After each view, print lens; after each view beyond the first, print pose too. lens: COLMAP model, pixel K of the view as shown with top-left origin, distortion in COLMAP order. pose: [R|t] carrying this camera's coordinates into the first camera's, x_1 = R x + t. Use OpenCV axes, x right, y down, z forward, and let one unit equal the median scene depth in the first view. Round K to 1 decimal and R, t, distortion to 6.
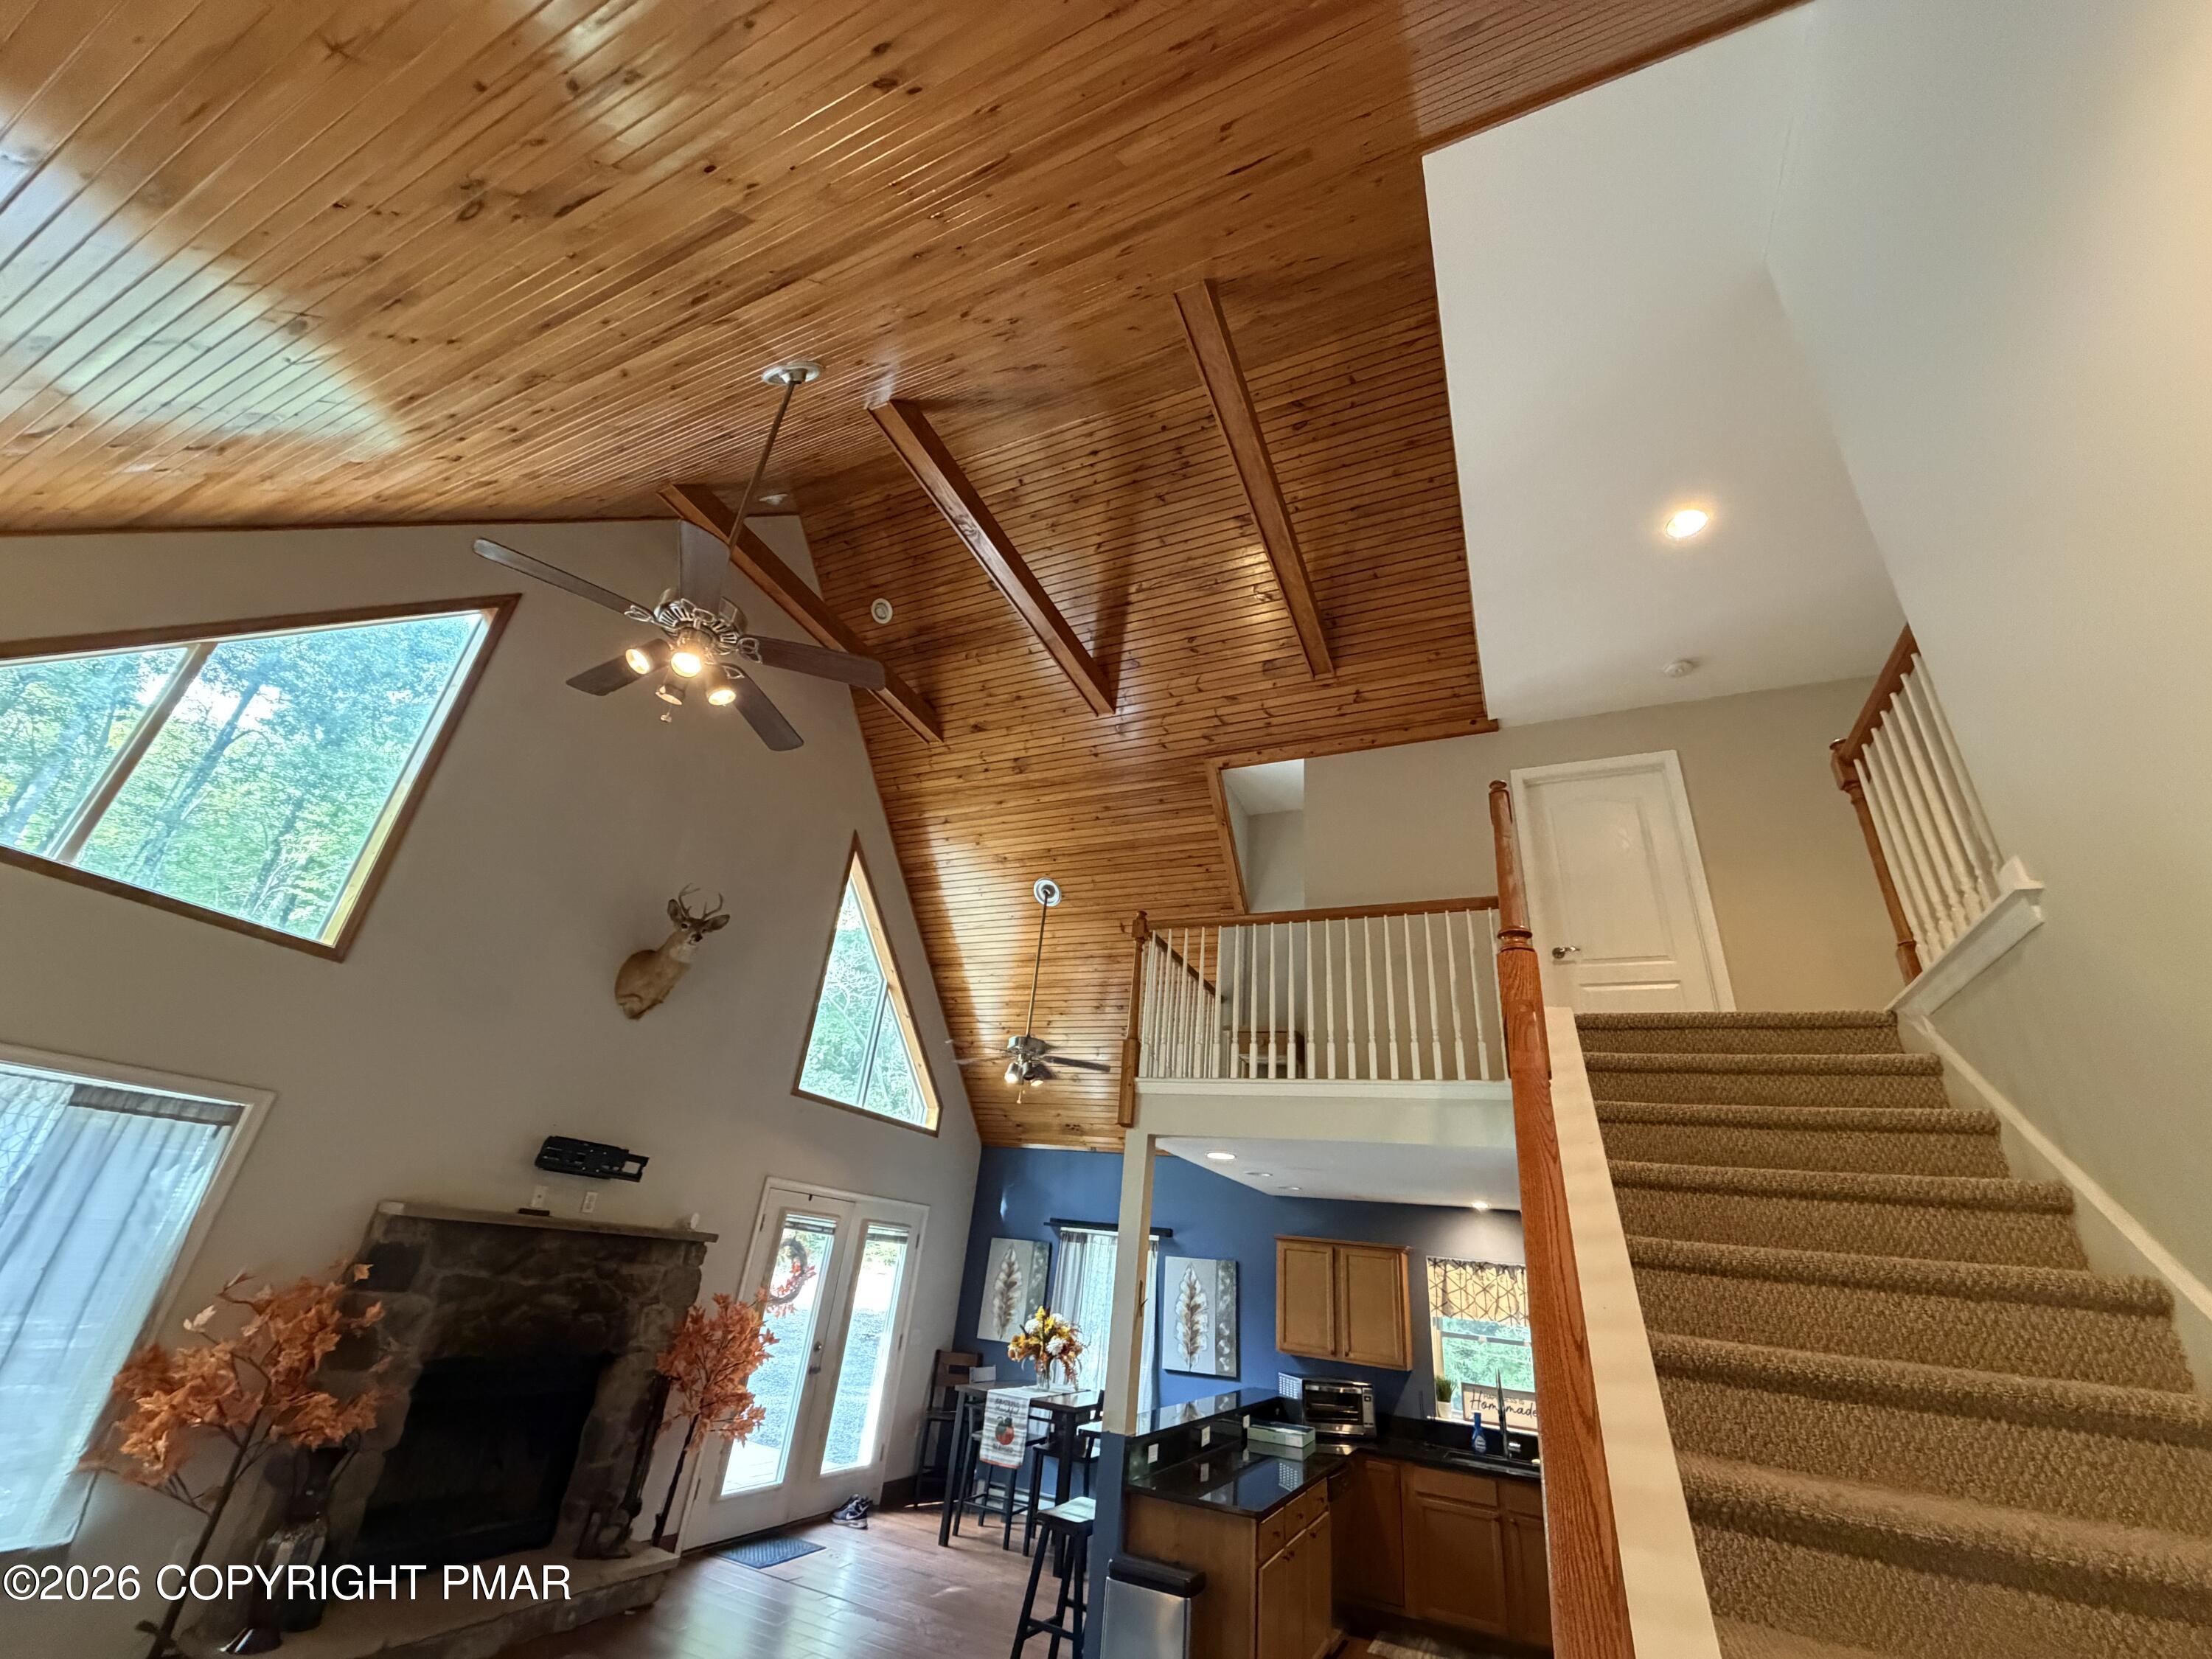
lens RADIAL K [[879.1, 0, 1098.0], [0, 879.1, 831.2], [0, 0, 1]] dist [-0.000300, -0.000184]
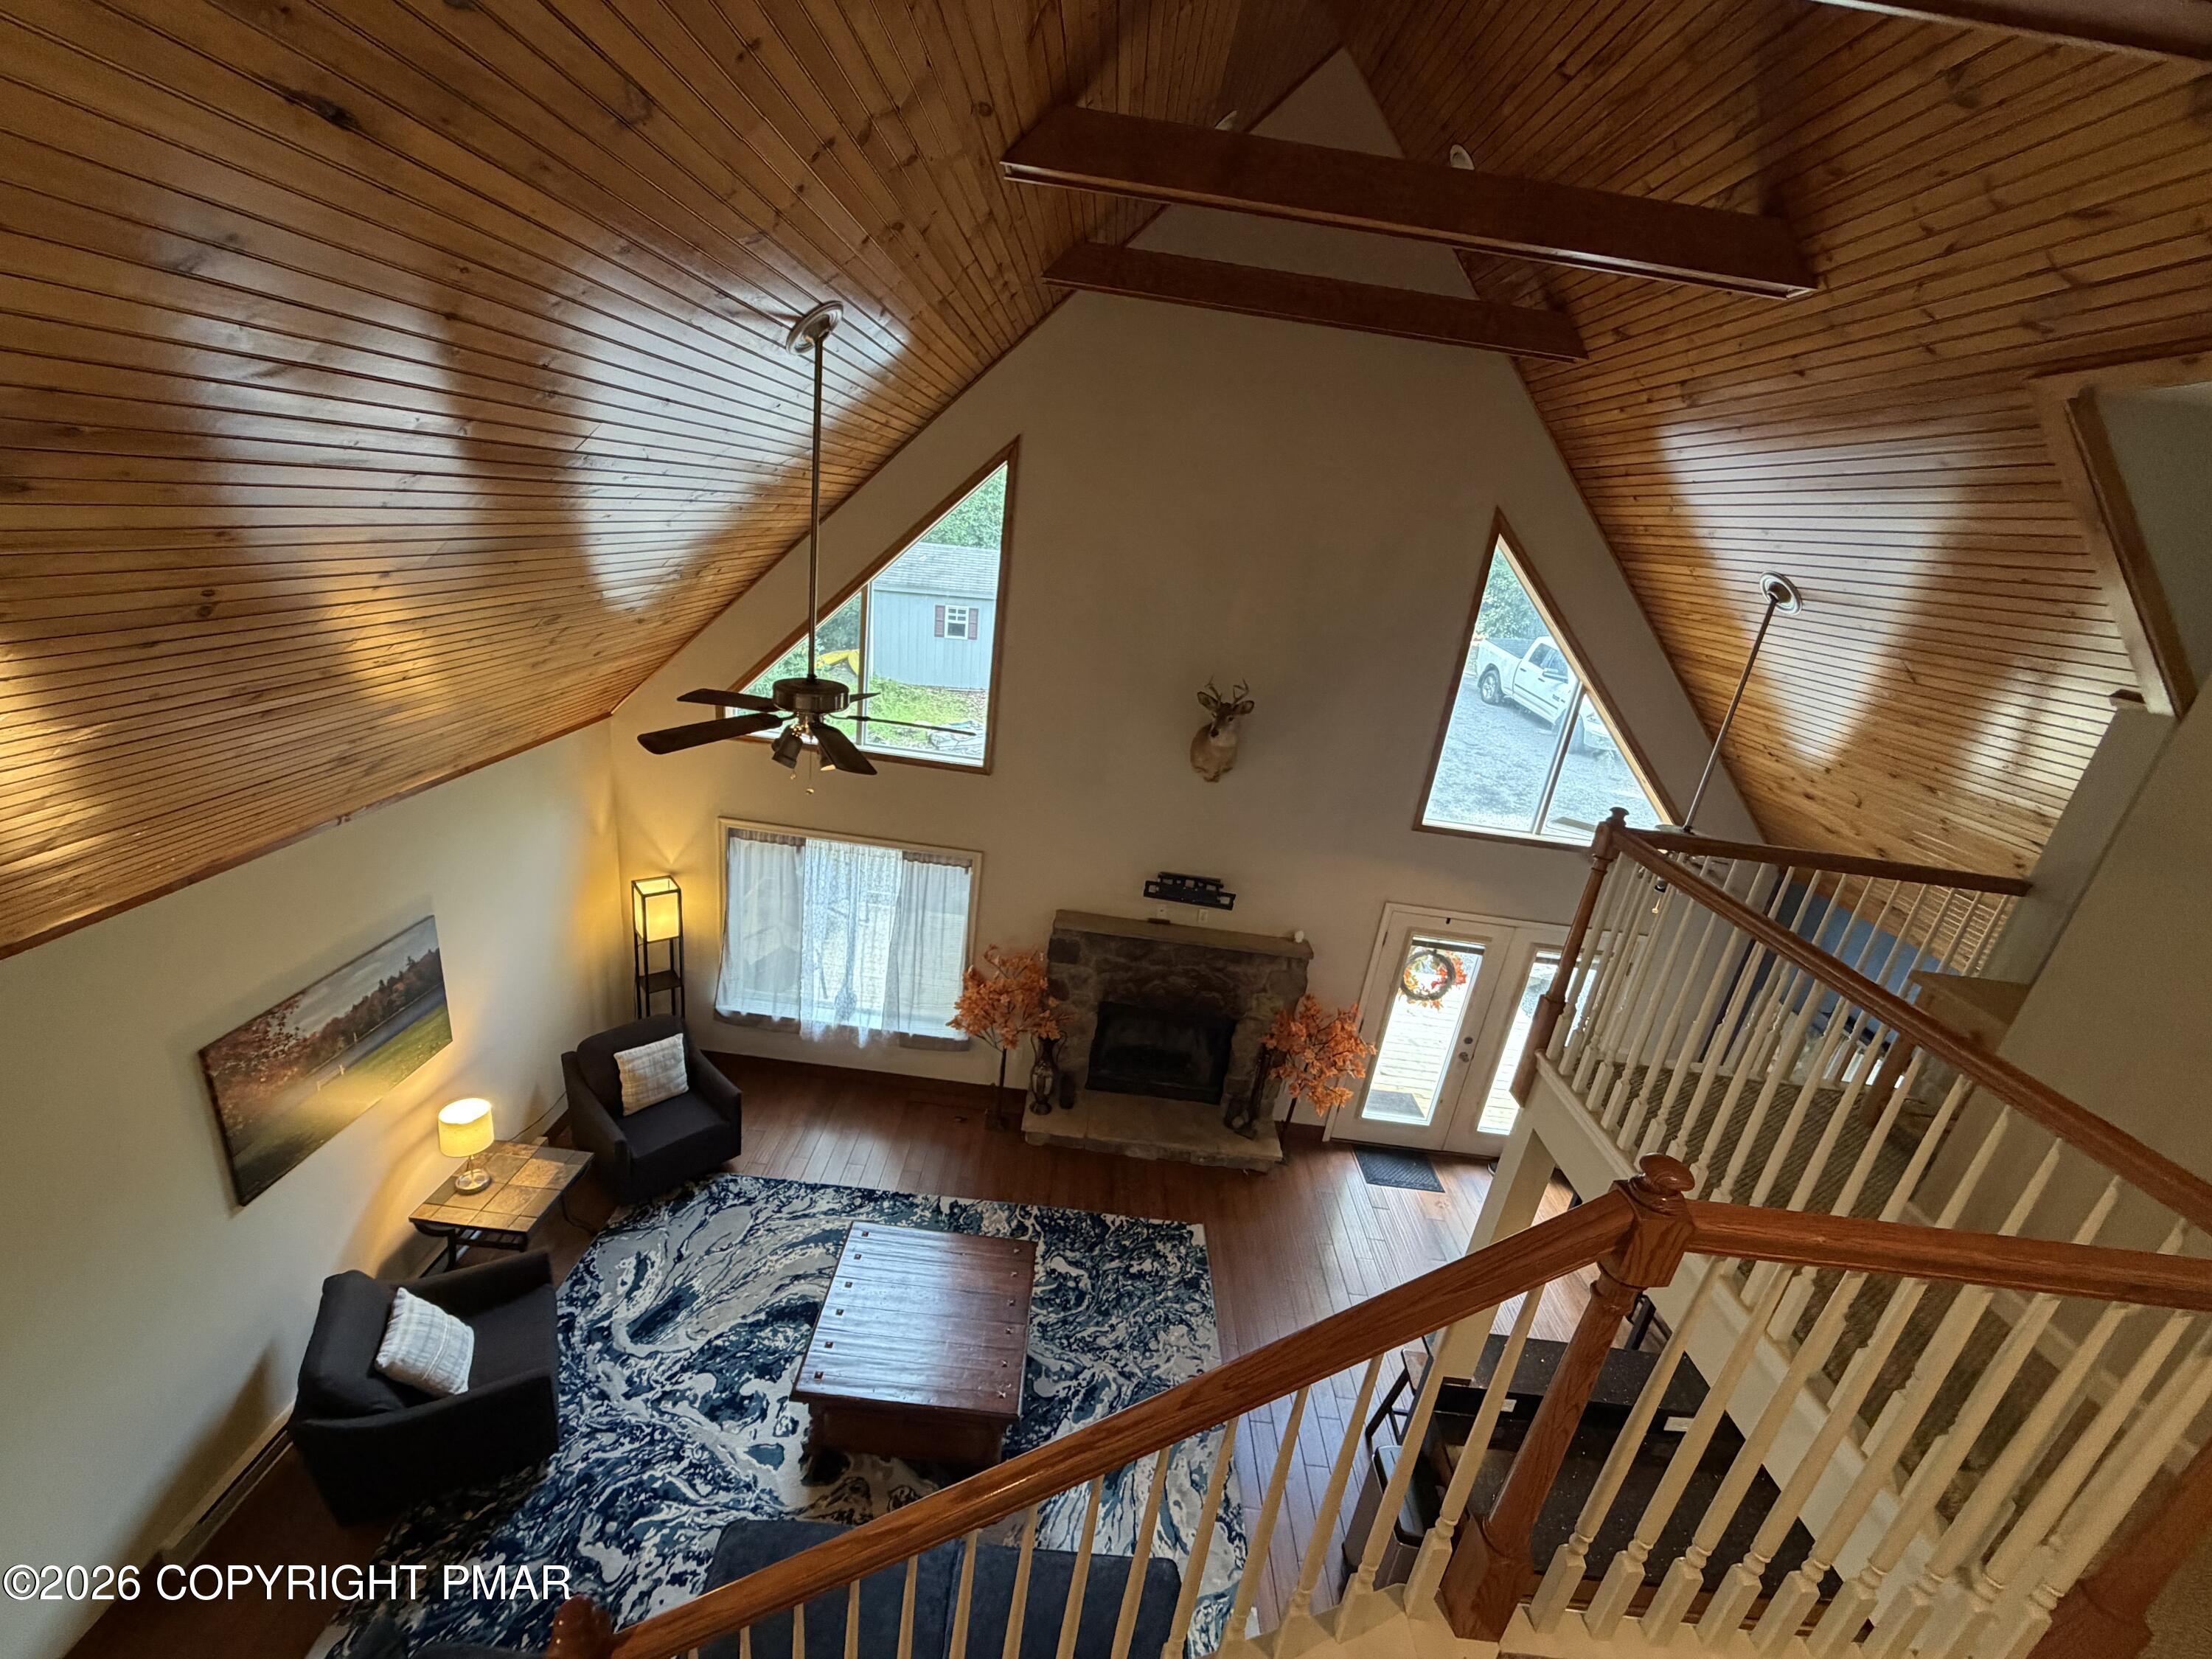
lens RADIAL K [[879.1, 0, 1098.0], [0, 879.1, 831.2], [0, 0, 1]] dist [-0.000300, -0.000184]
pose [[0.408680, 0.268989, -0.872139, 0.375800], [0.323079, 0.851070, 0.413884, -0.224023], [0.853581, -0.450916, 0.260910, 0.478220]]
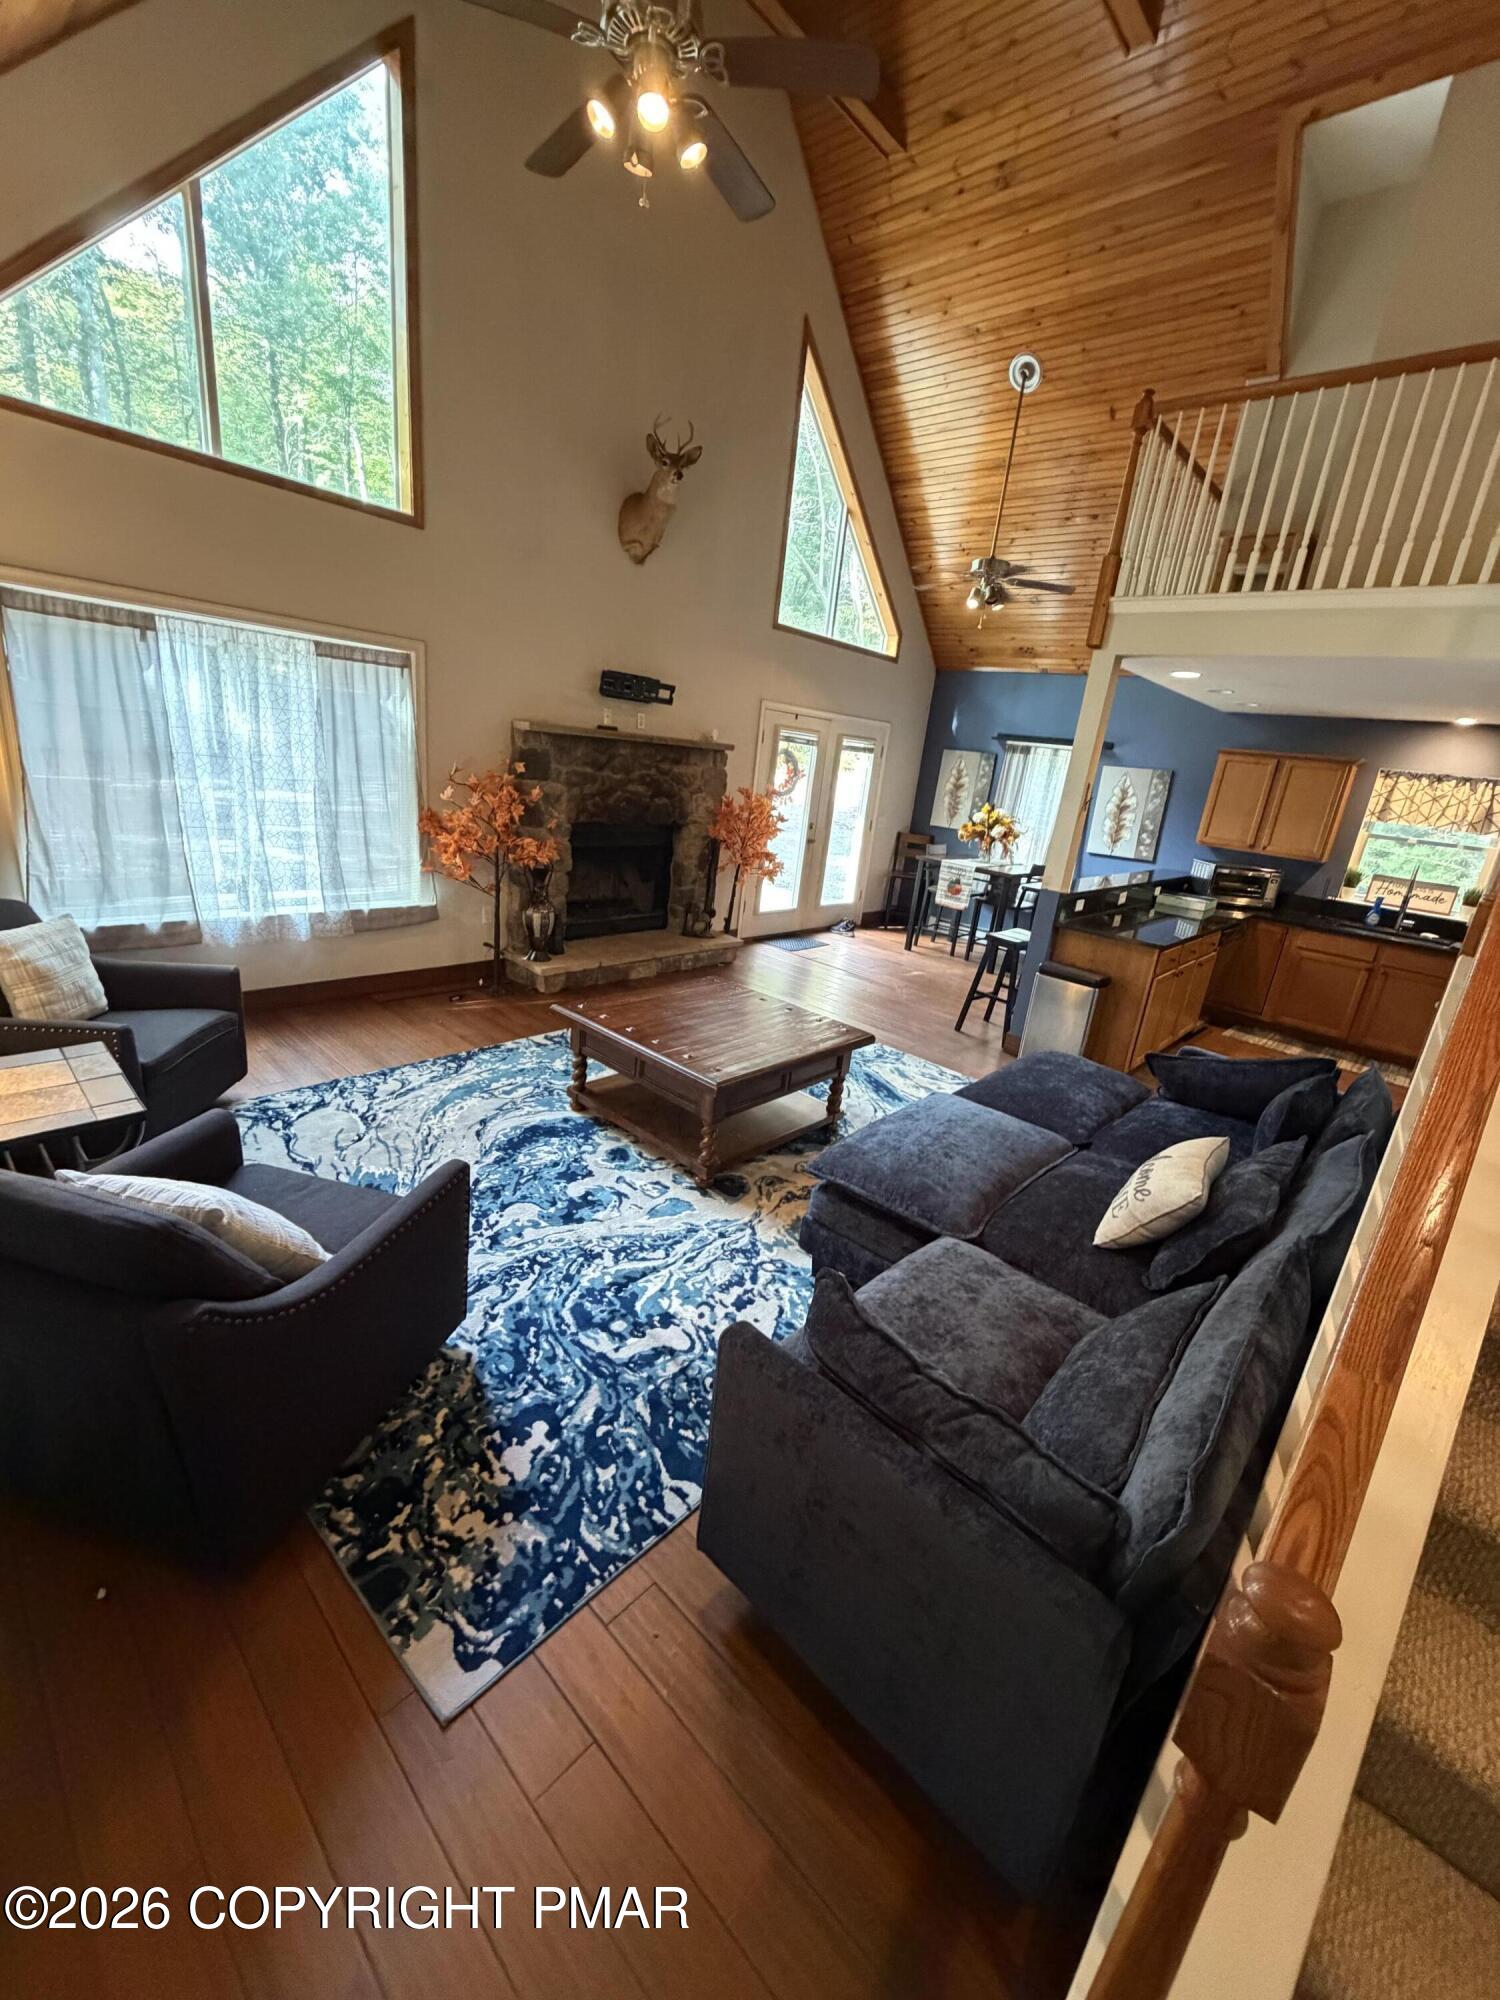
lens RADIAL K [[794.8, 0, 744.1], [0, 794.8, 994.3], [0, 0, 1]] dist [-0.000300, -0.000184]
pose [[0.949482, 0.098064, -0.298105, -0.032282], [0.125661, 0.751638, 0.647495, -0.015675], [0.287563, -0.652245, 0.701344, -0.043223]]
